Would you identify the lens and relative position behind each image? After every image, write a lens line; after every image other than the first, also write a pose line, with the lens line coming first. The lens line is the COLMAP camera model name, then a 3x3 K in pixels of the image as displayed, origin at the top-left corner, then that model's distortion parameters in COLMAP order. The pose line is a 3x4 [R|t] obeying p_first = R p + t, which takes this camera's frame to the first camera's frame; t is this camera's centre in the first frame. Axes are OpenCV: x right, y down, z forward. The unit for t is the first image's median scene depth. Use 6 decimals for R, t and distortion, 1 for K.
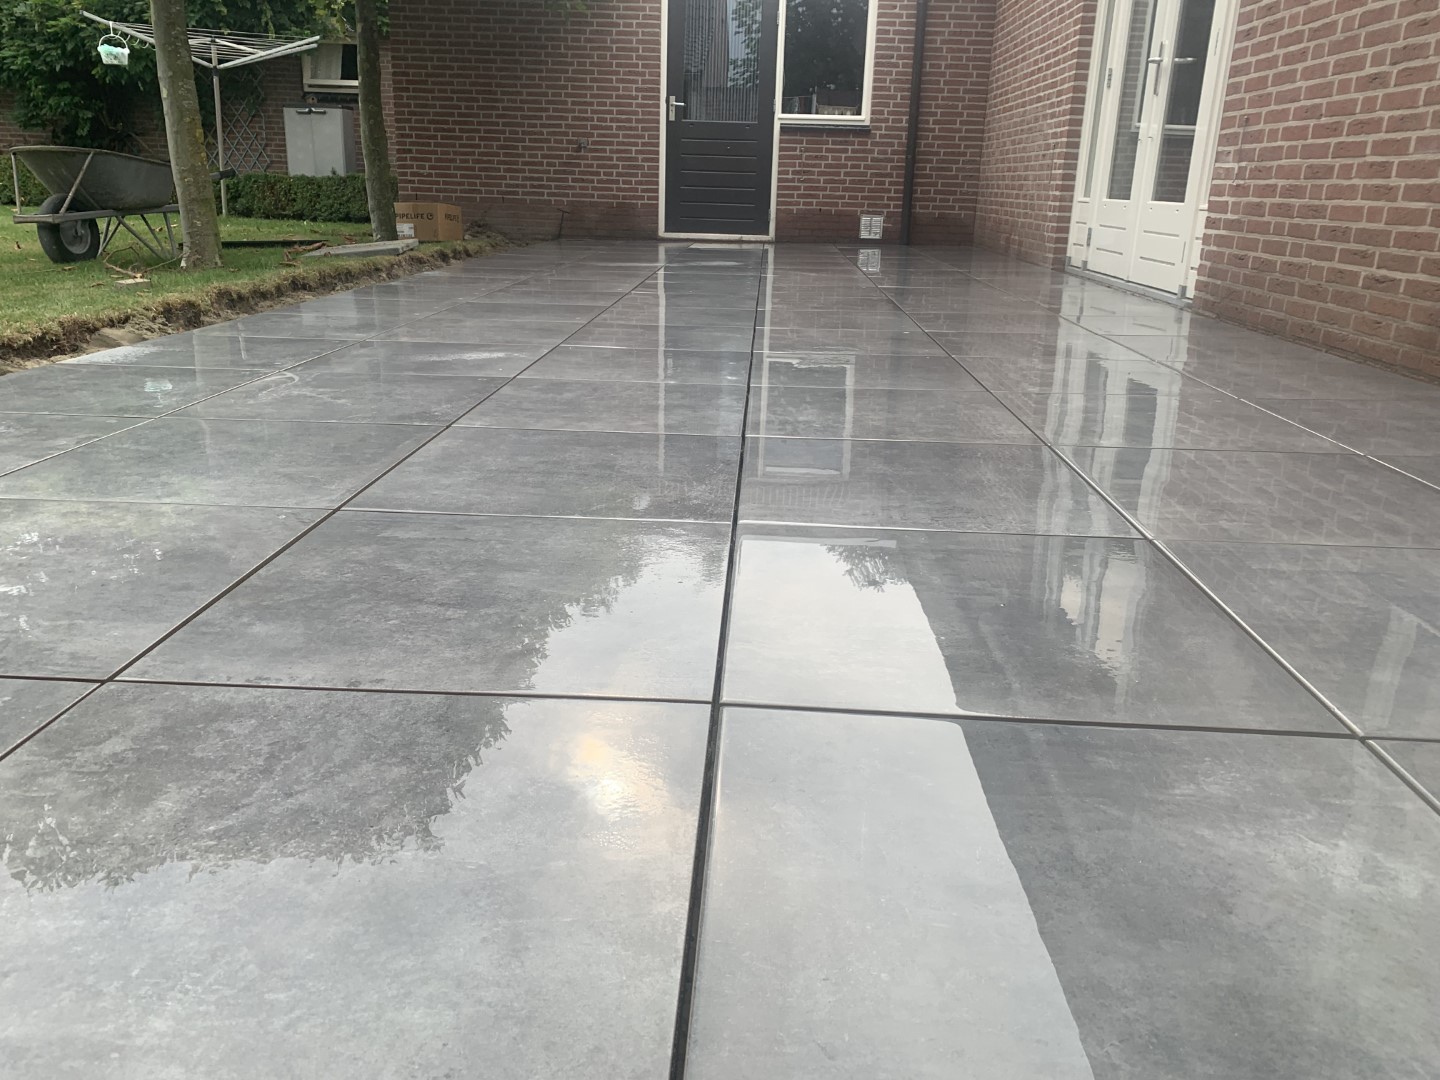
lens RADIAL K [[1099.8, 0, 709.1], [0, 1099.8, 526.7], [0, 0, 1]] dist [0.032753, -0.036302]
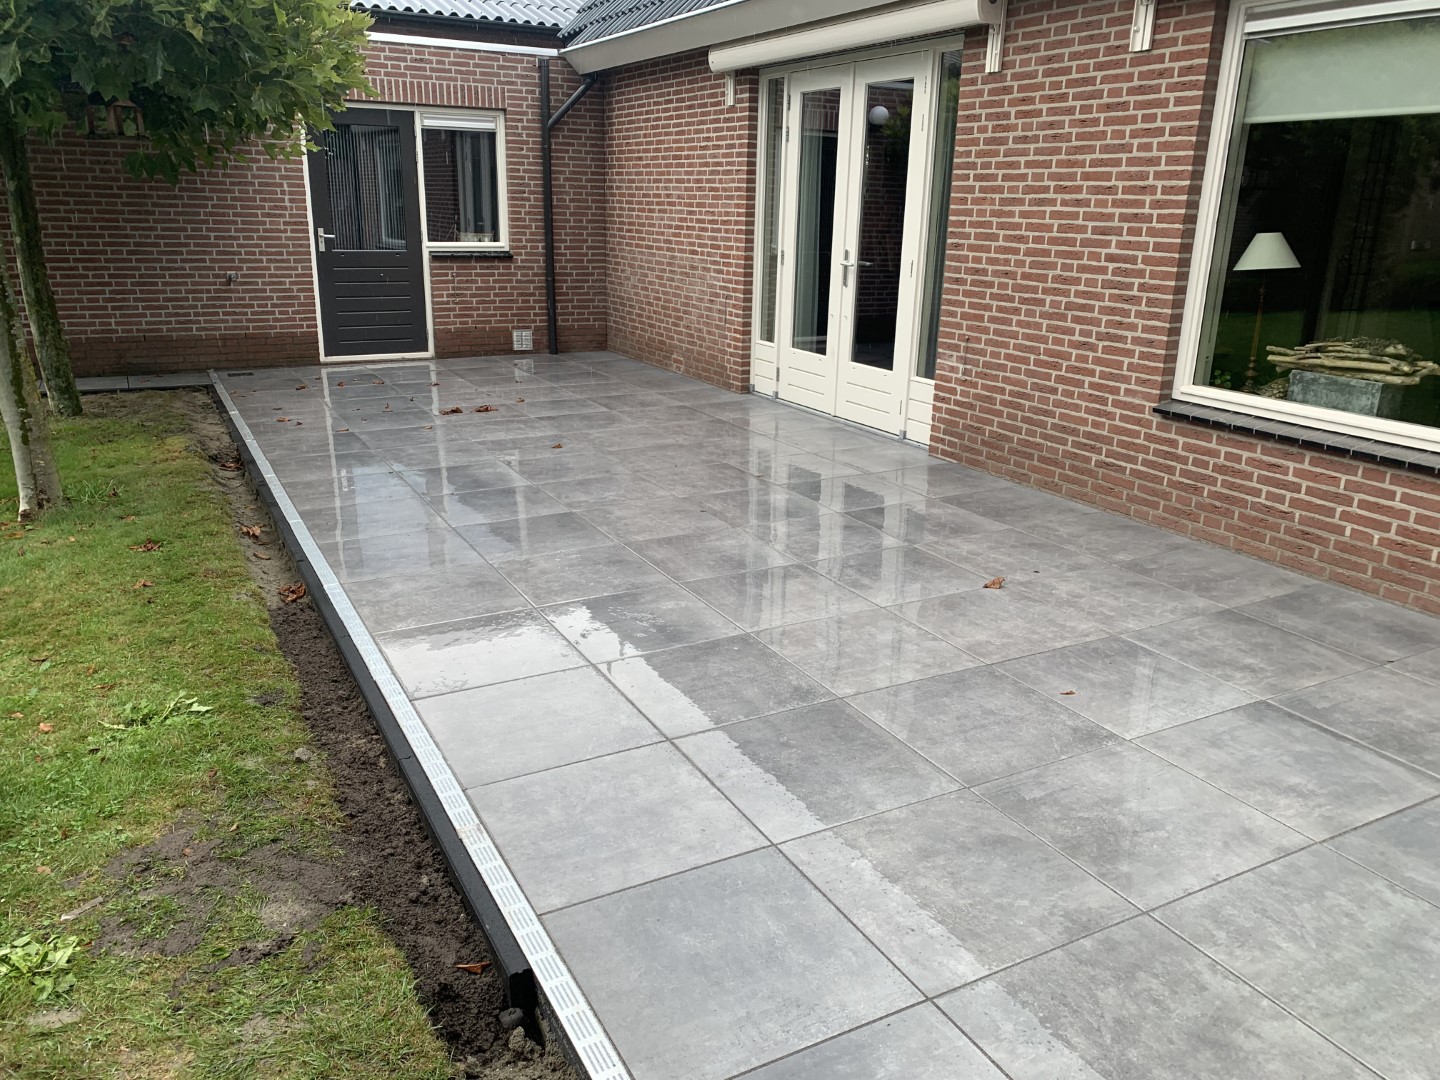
lens RADIAL K [[1099.8, 0, 727.5], [0, 1099.8, 535.9], [0, 0, 1]] dist [0.032753, -0.036302]
pose [[0.851970, -0.161695, 0.497998, -0.267786], [0.157259, 0.986230, 0.051182, -0.101985], [-0.499417, 0.034710, 0.865666, -0.064321]]
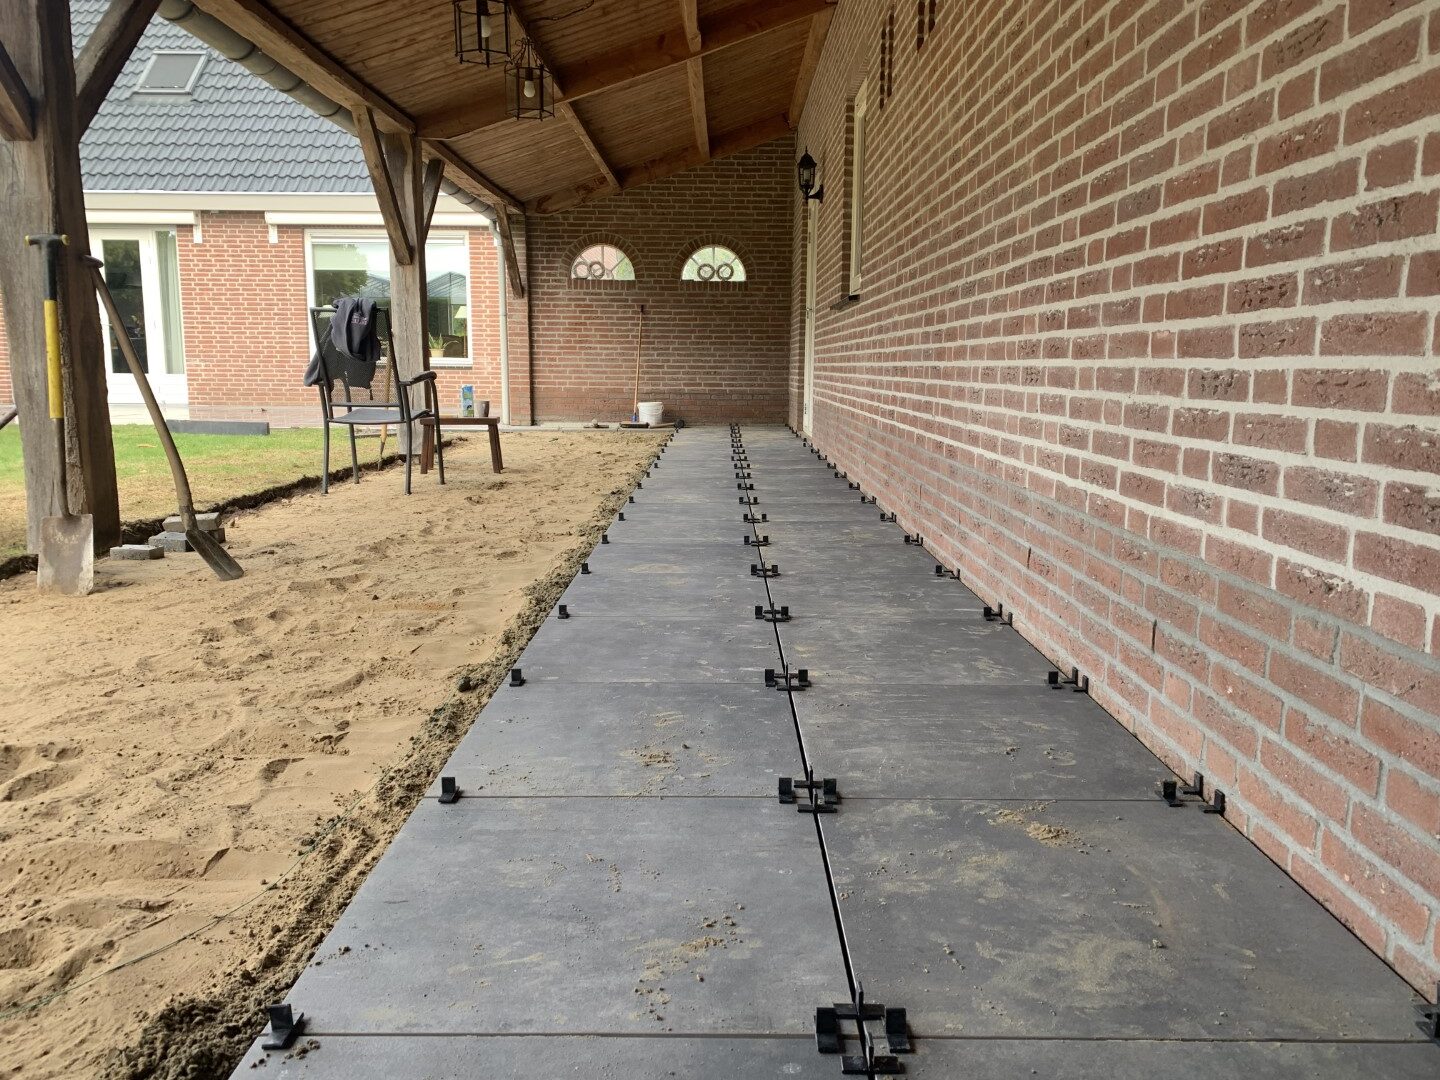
lens RADIAL K [[1099.8, 0, 724.4], [0, 1099.8, 534.7], [0, 0, 1]] dist [0.032753, -0.036302]
pose [[-0.057283, -0.181462, 0.981728, -1.437225], [0.287845, 0.938583, 0.190282, -0.003962], [-0.955962, 0.293486, -0.001532, -0.189591]]
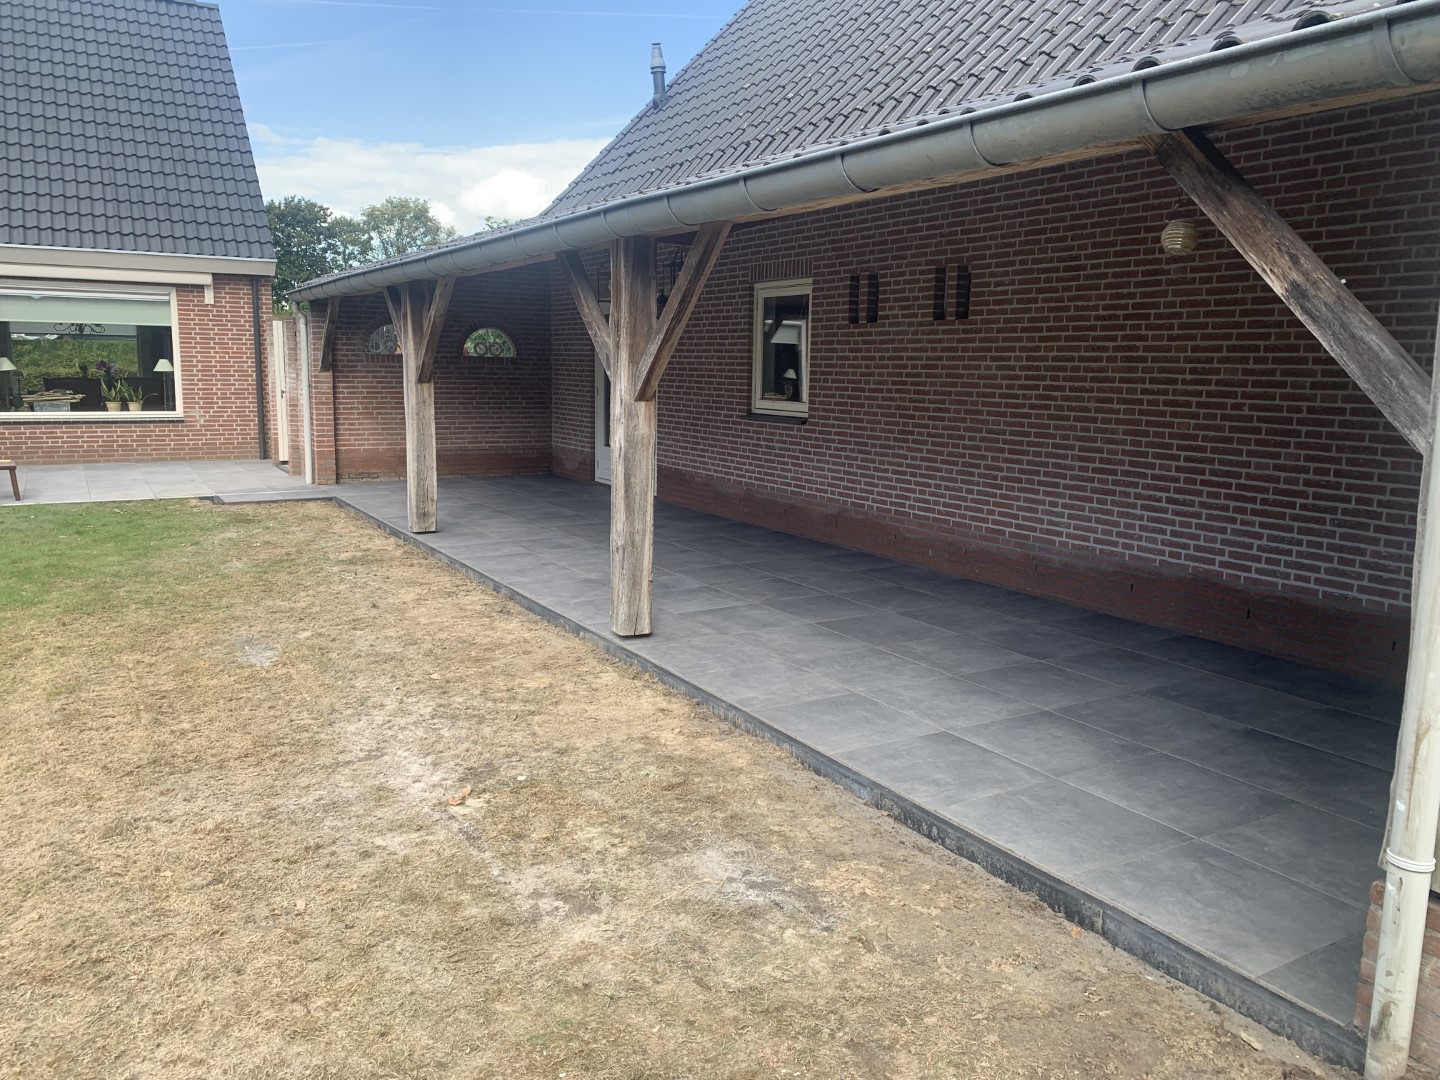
lens RADIAL K [[1099.8, 0, 704.3], [0, 1099.8, 543.9], [0, 0, 1]] dist [0.032753, -0.036302]
pose [[-0.538946, -0.172932, 0.824398, -1.601999], [0.217622, 0.916887, 0.334603, -0.249258], [-0.813743, 0.359740, -0.456519, 0.281574]]
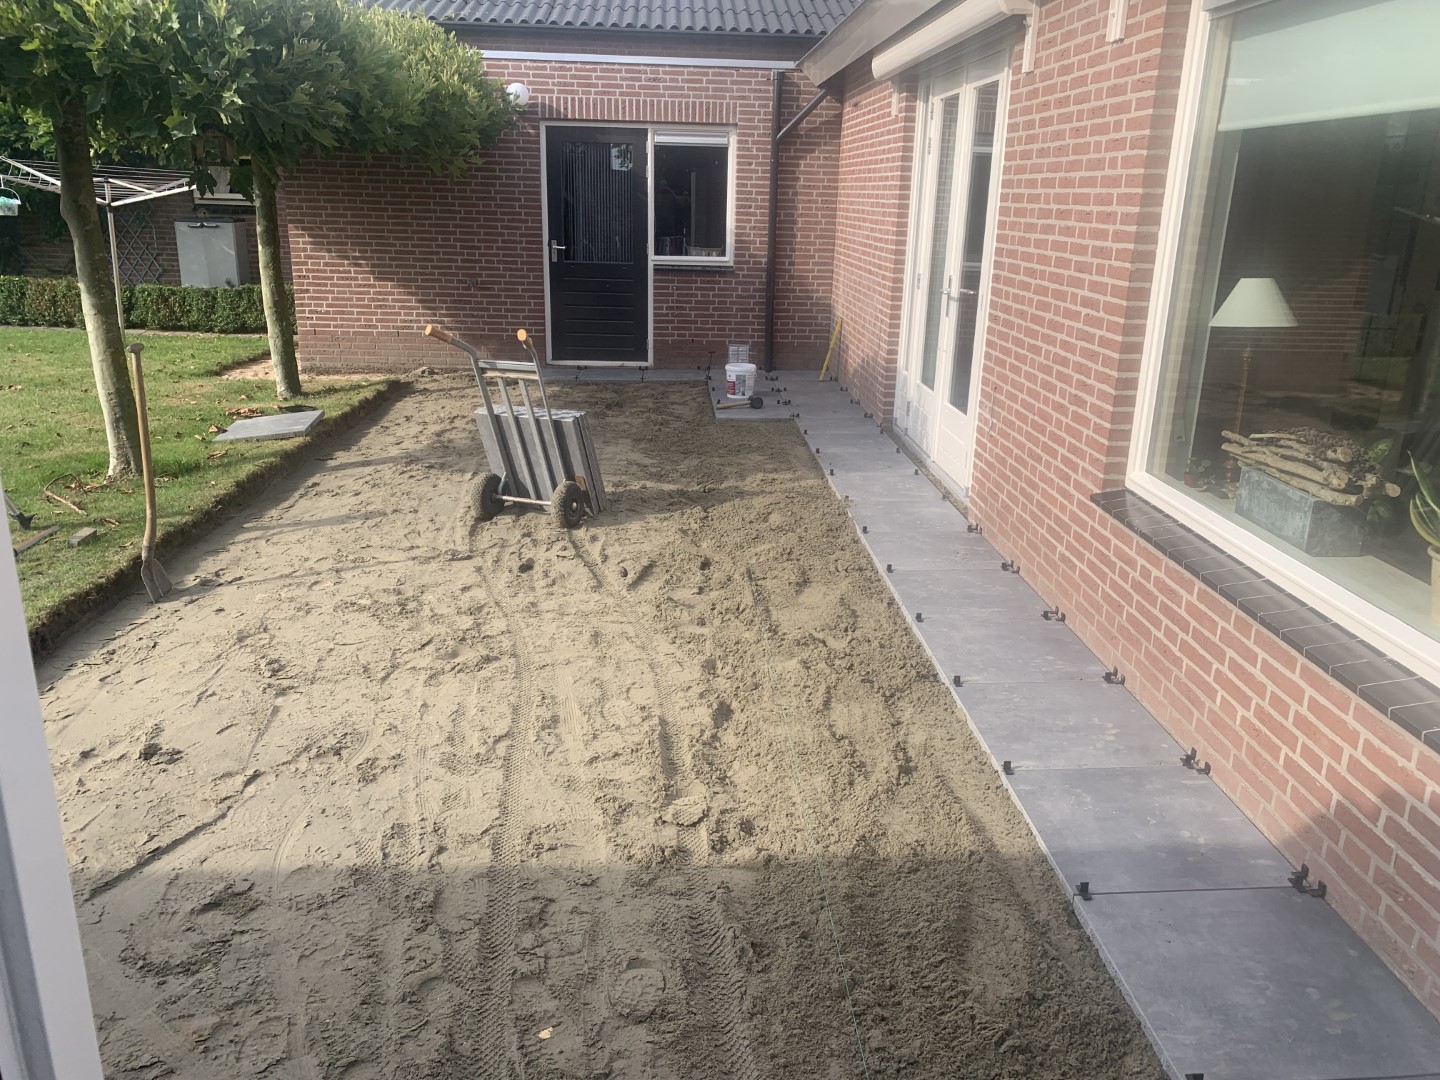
lens RADIAL K [[1099.8, 0, 735.6], [0, 1099.8, 533.6], [0, 0, 1]] dist [0.032753, -0.036302]
pose [[0.993609, -0.037237, 0.106559, 0.018442], [0.037137, 0.999306, 0.002921, -0.094808], [-0.106594, 0.001055, 0.994302, -0.108968]]
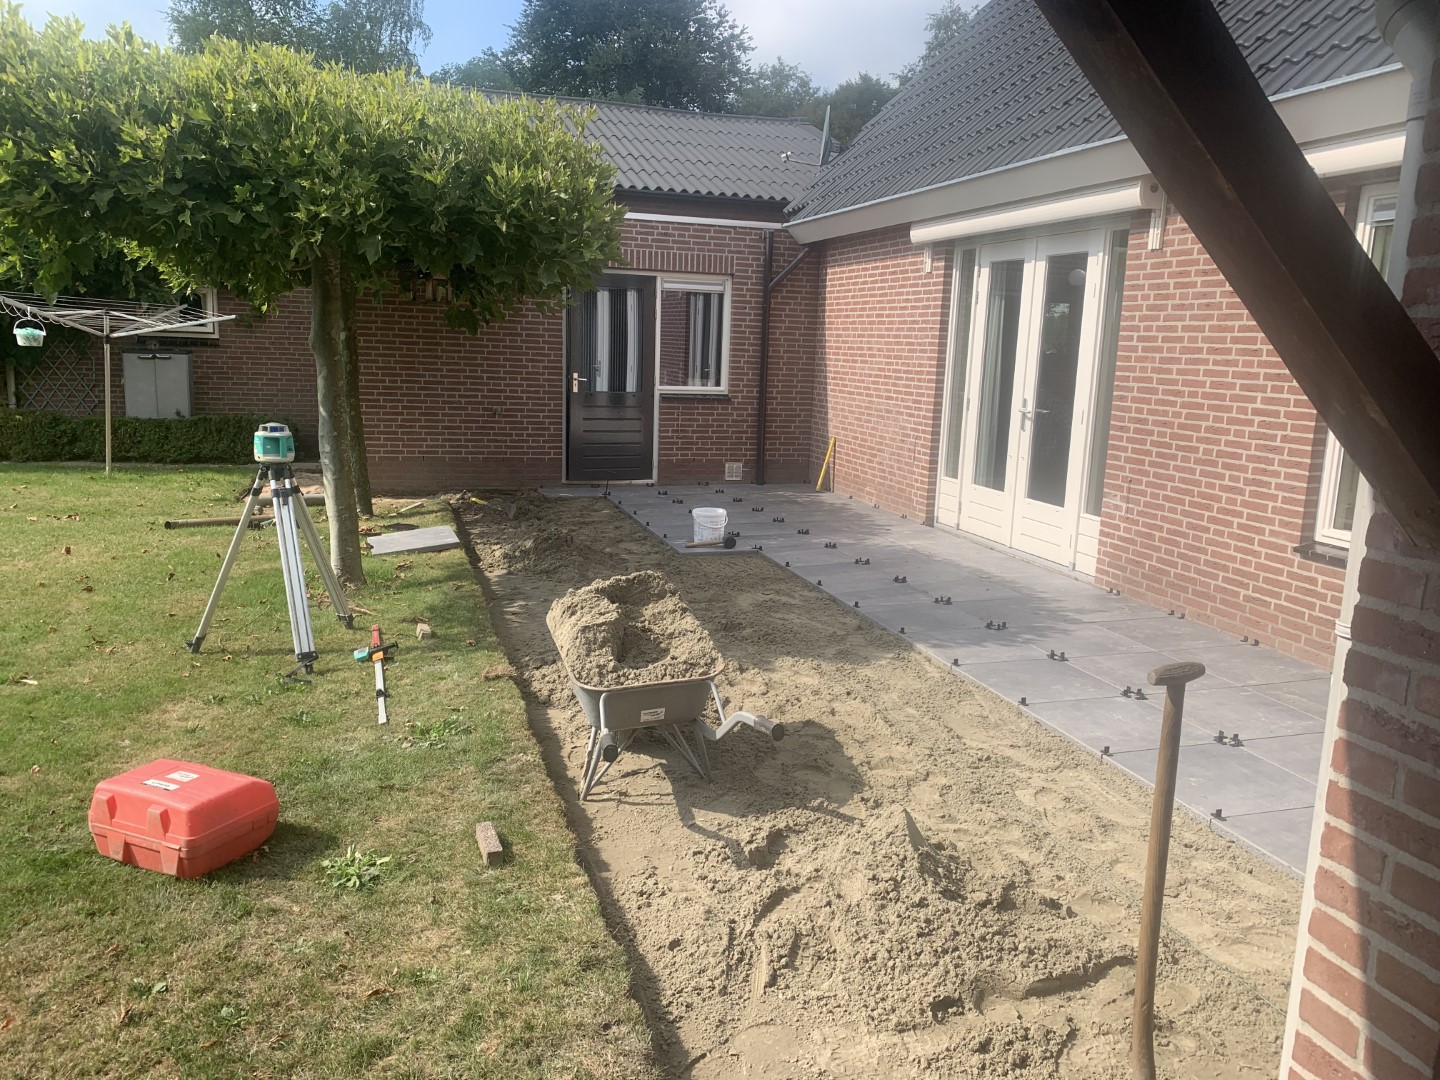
lens RADIAL K [[1099.8, 0, 731.4], [0, 1099.8, 537.7], [0, 0, 1]] dist [0.032753, -0.036302]
pose [[0.936407, -0.056335, 0.346365, -0.295107], [0.095003, 0.990868, -0.095680, -0.080007], [-0.337812, 0.122501, 0.933208, -0.153825]]
